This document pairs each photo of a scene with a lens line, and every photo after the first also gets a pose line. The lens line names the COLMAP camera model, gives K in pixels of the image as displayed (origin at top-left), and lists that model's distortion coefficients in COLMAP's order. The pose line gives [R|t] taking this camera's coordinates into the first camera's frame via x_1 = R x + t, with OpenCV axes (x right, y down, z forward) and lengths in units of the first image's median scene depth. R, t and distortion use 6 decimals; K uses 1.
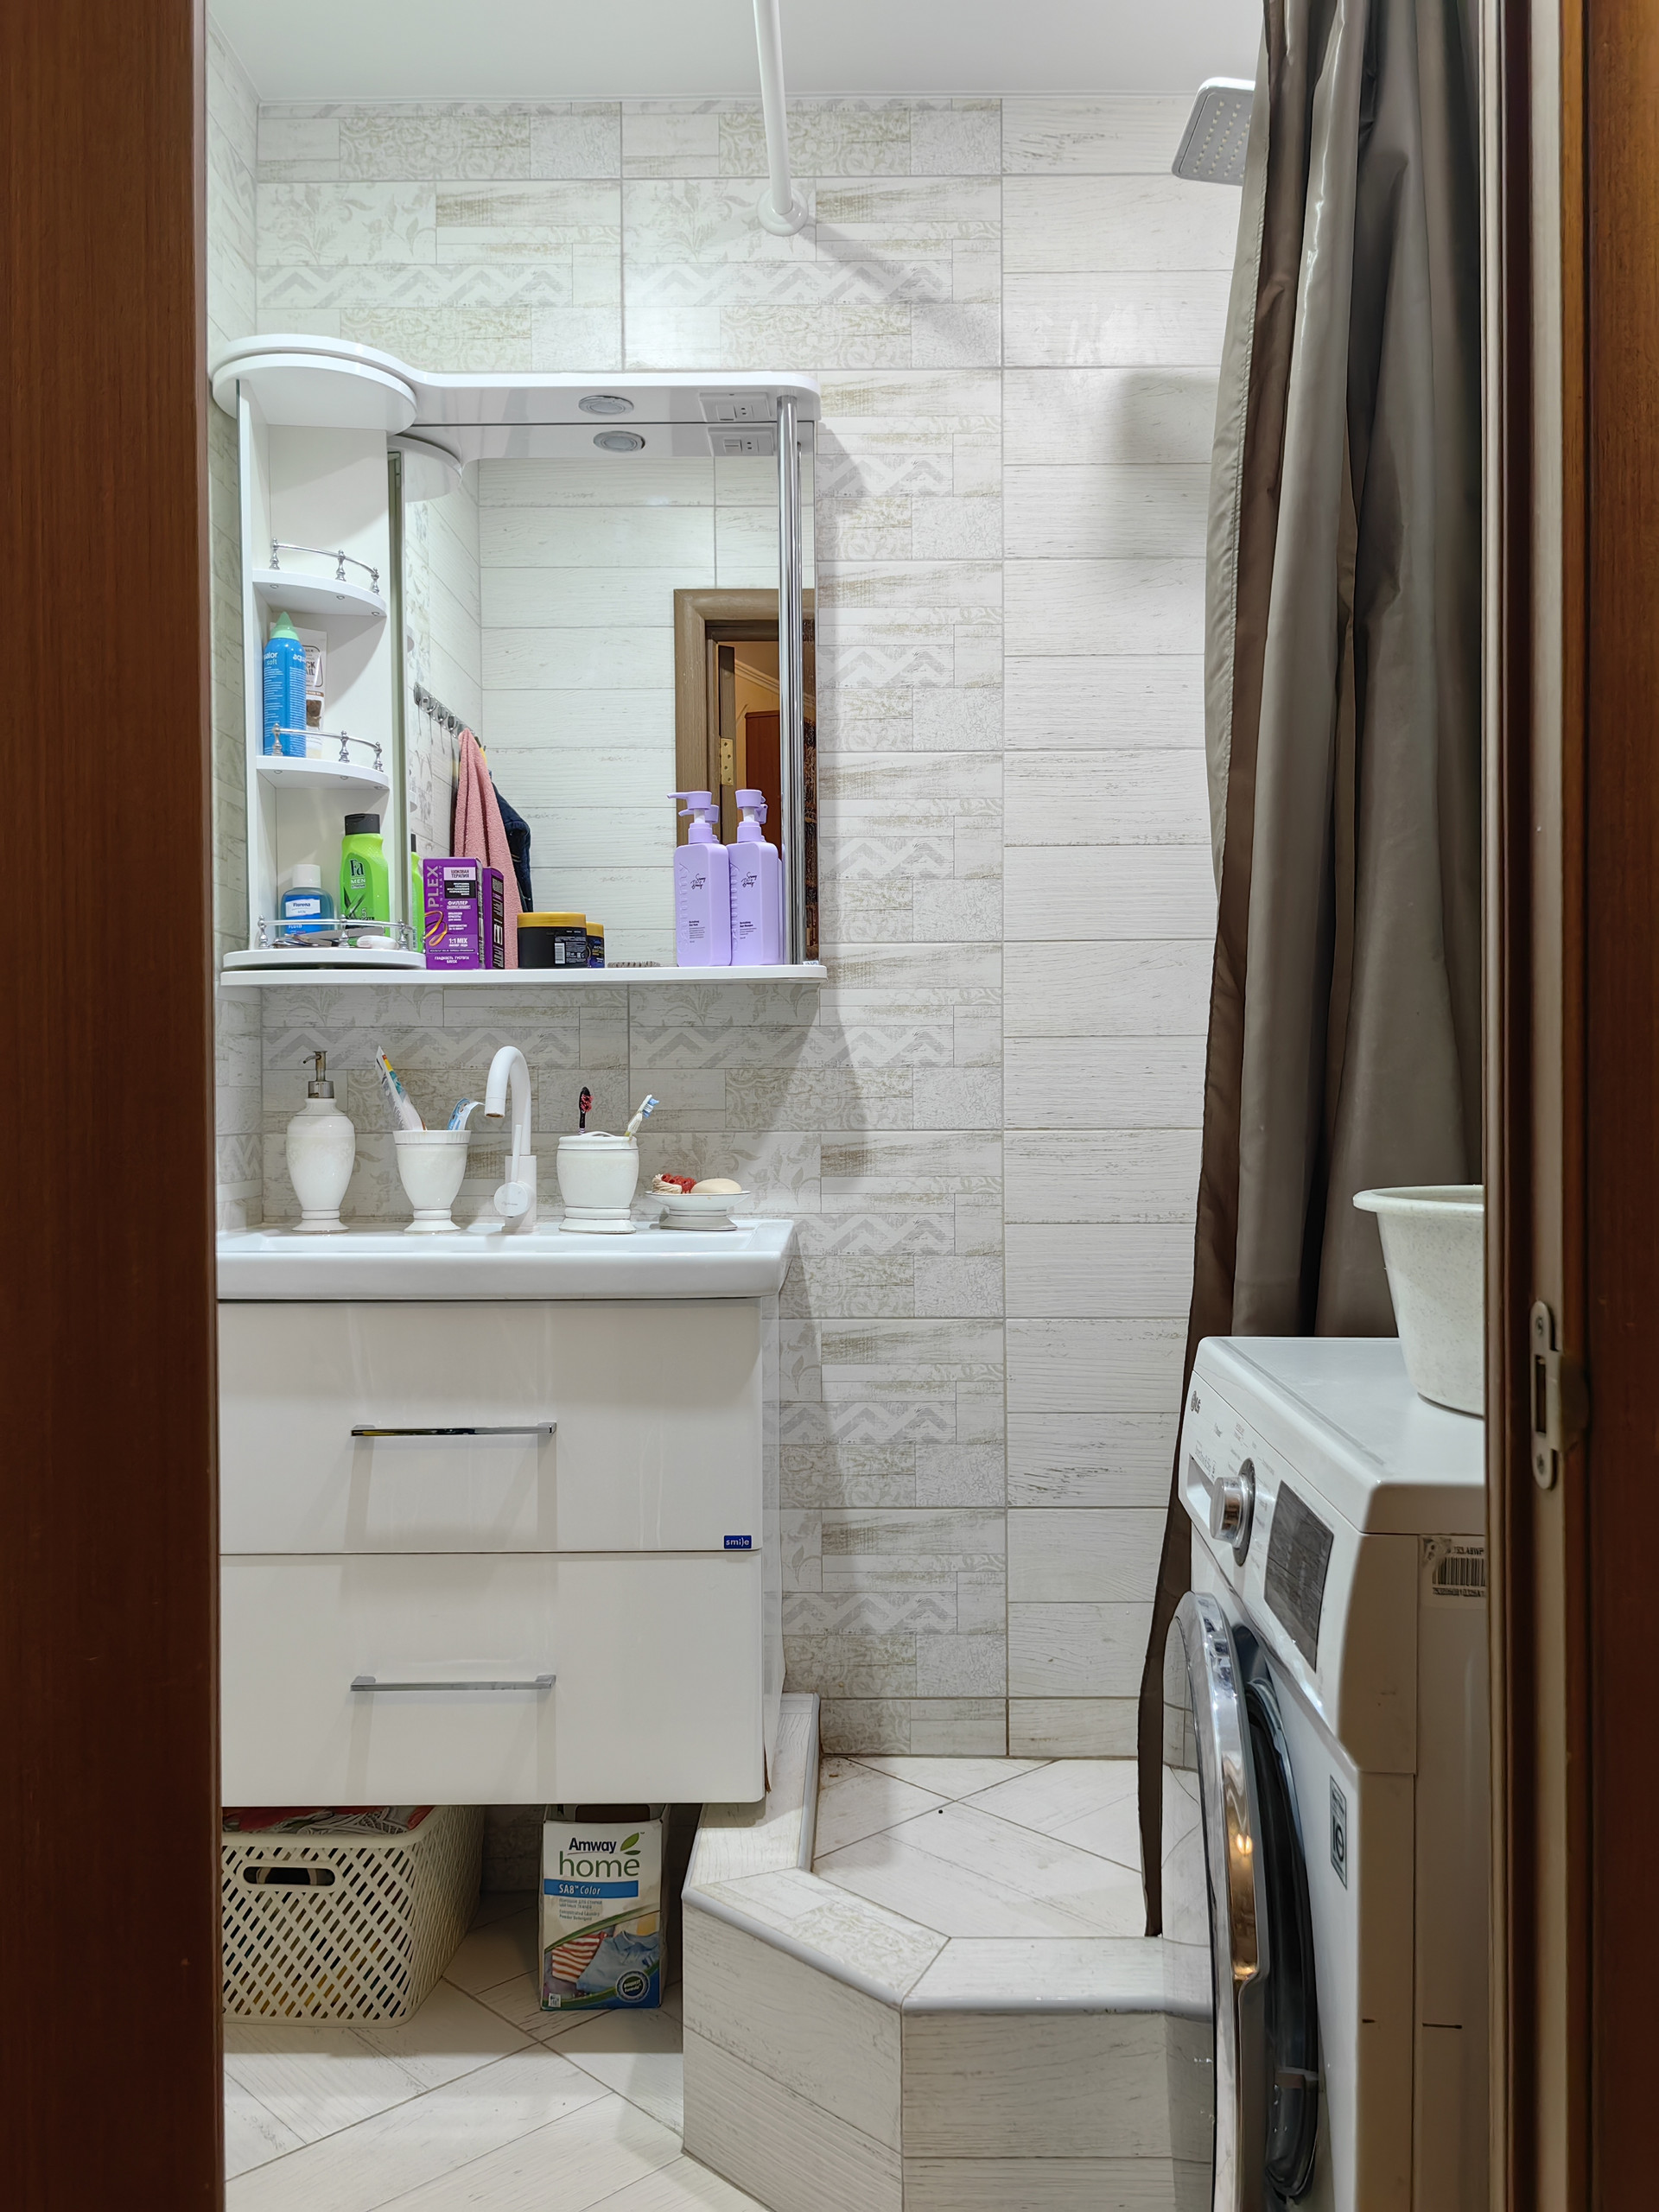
lens RADIAL K [[1747.7, 0, 838.3], [0, 1747.7, 1101.9], [0, 0, 1]] dist [0.033946, -0.049126]
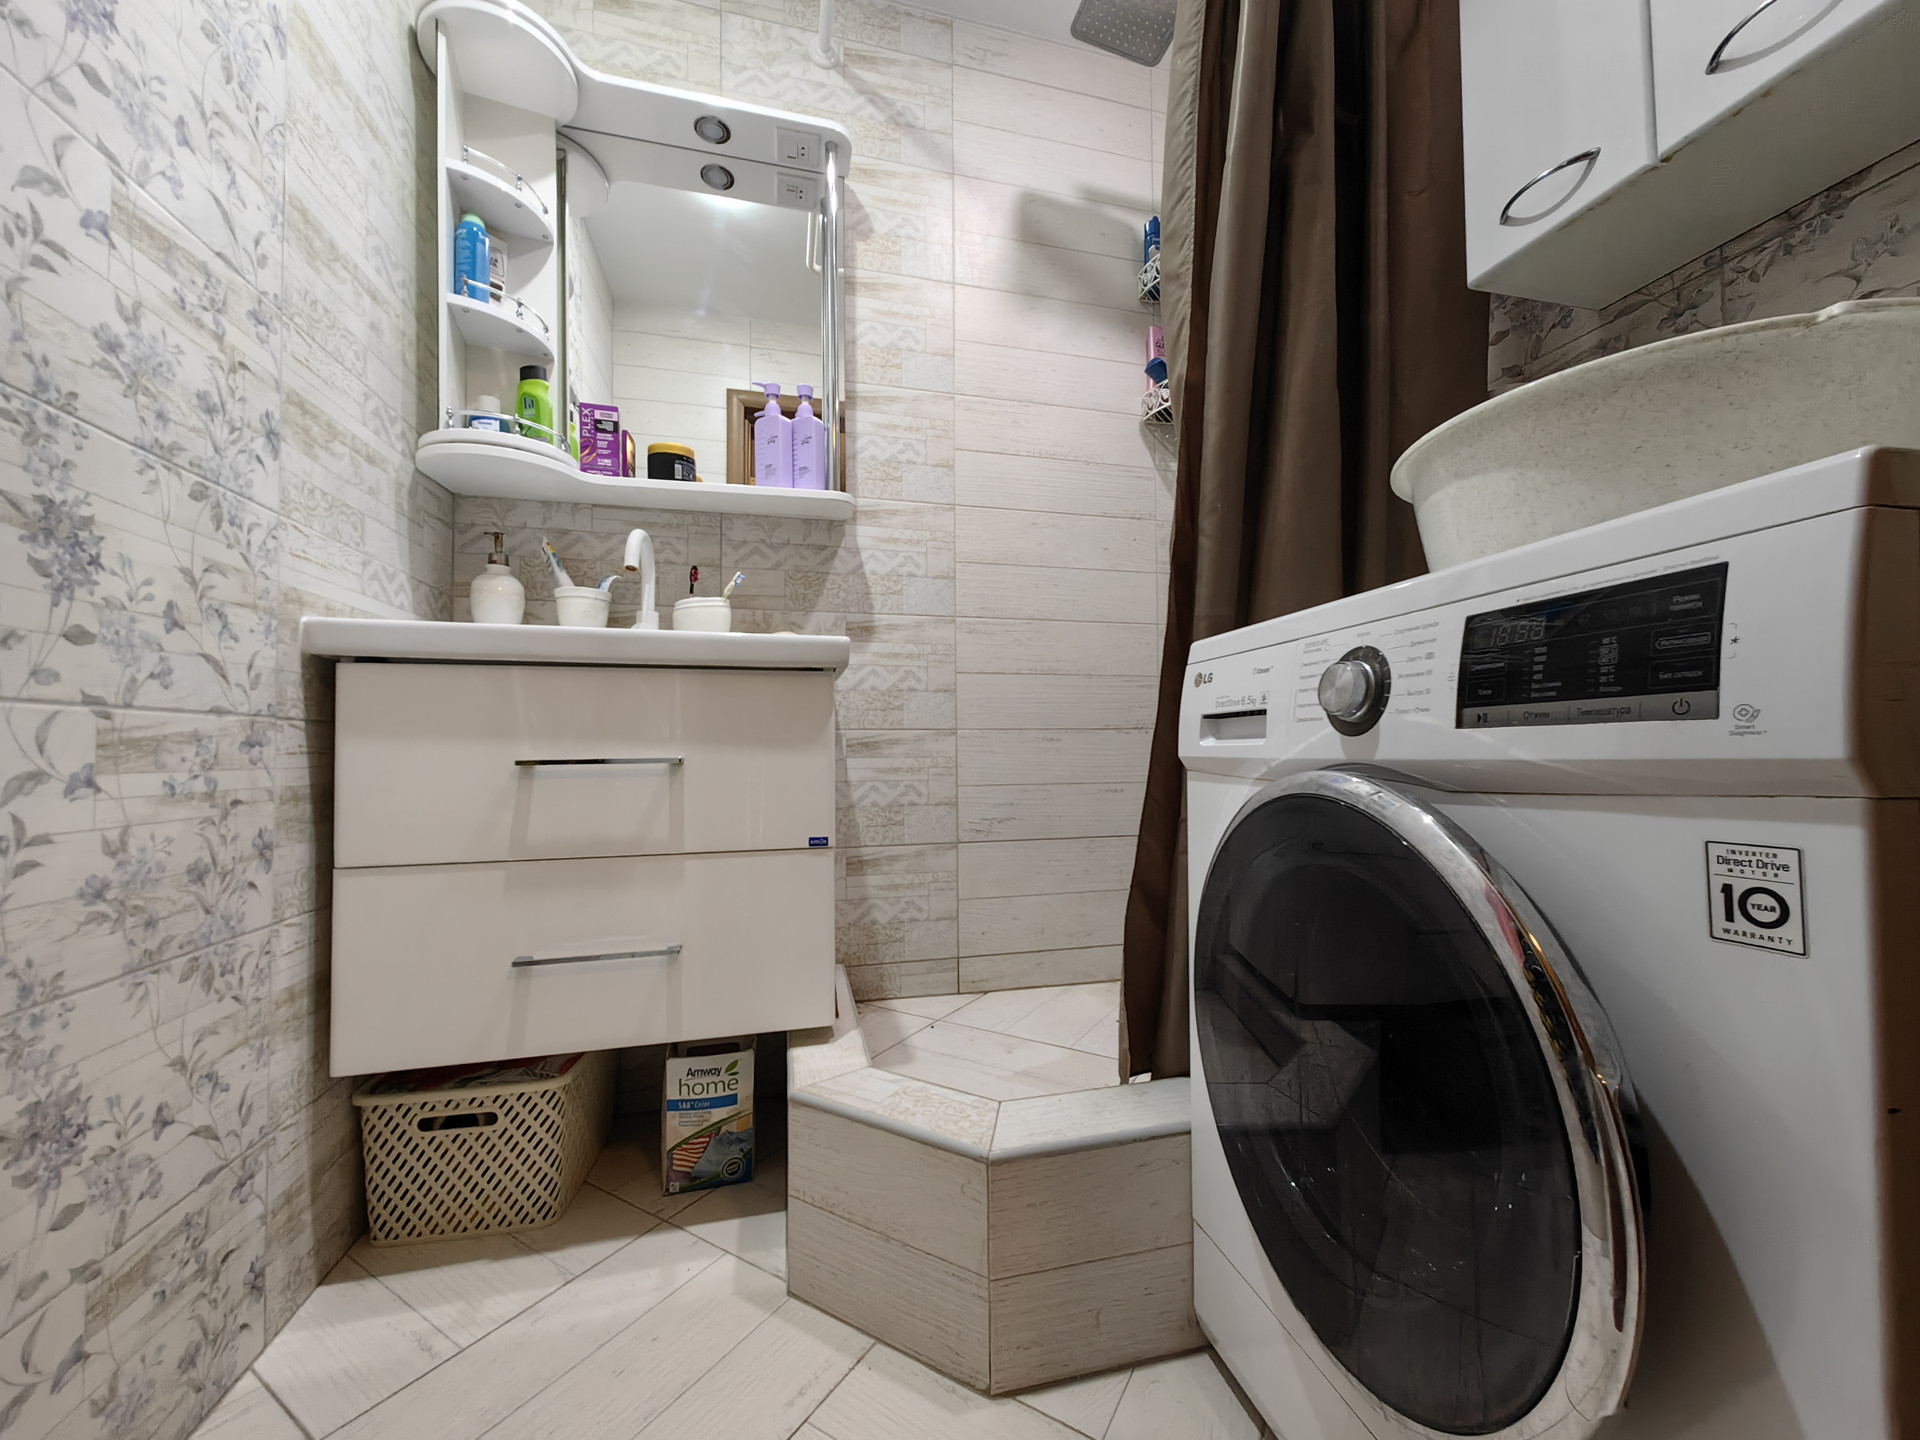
lens RADIAL K [[743.2, 0, 962.6], [0, 743.2, 723.8], [0, 0, 1]] dist [0.000240, 0.001044]
pose [[0.968142, 0.003092, 0.250384, -0.081639], [0.006044, 0.999344, -0.035711, 0.152660], [-0.250330, 0.036087, 0.967488, 0.329695]]
